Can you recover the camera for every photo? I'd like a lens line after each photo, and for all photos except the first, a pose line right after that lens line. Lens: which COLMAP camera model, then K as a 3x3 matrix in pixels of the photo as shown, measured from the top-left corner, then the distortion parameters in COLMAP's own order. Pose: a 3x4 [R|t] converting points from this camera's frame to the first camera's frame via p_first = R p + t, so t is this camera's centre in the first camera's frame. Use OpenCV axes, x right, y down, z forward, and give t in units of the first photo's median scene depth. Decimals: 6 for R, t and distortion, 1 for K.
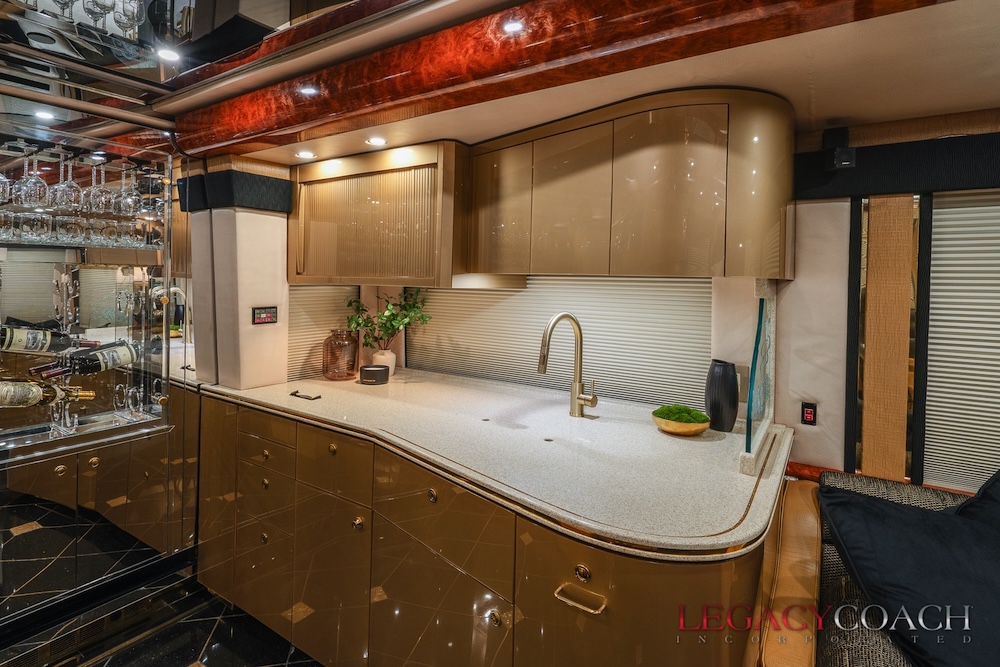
lens RADIAL K [[456.6, 0, 499.9], [0, 456.6, 285.6], [0, 0, 1]] dist [-0.000356, 0.000746]
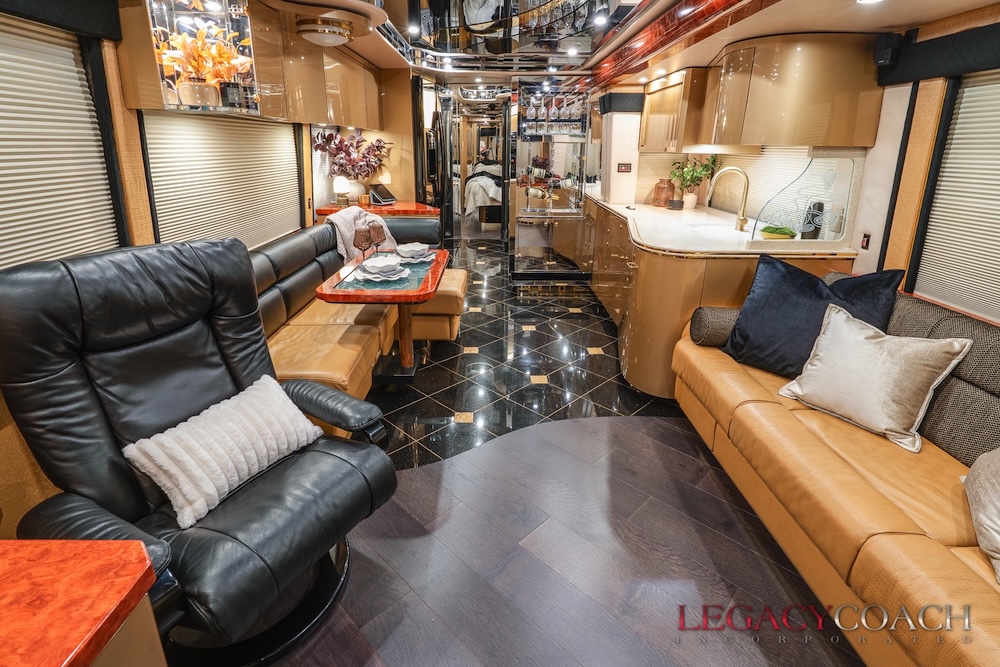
lens RADIAL K [[481.2, 0, 499.2], [0, 481.2, 261.9], [0, 0, 1]] dist [-0.000342, 0.000520]
pose [[0.532858, 0.184818, -0.825775, 1.047571], [-0.000347, 0.975905, 0.218195, 0.010120], [0.846205, -0.115981, 0.520083, -0.609621]]
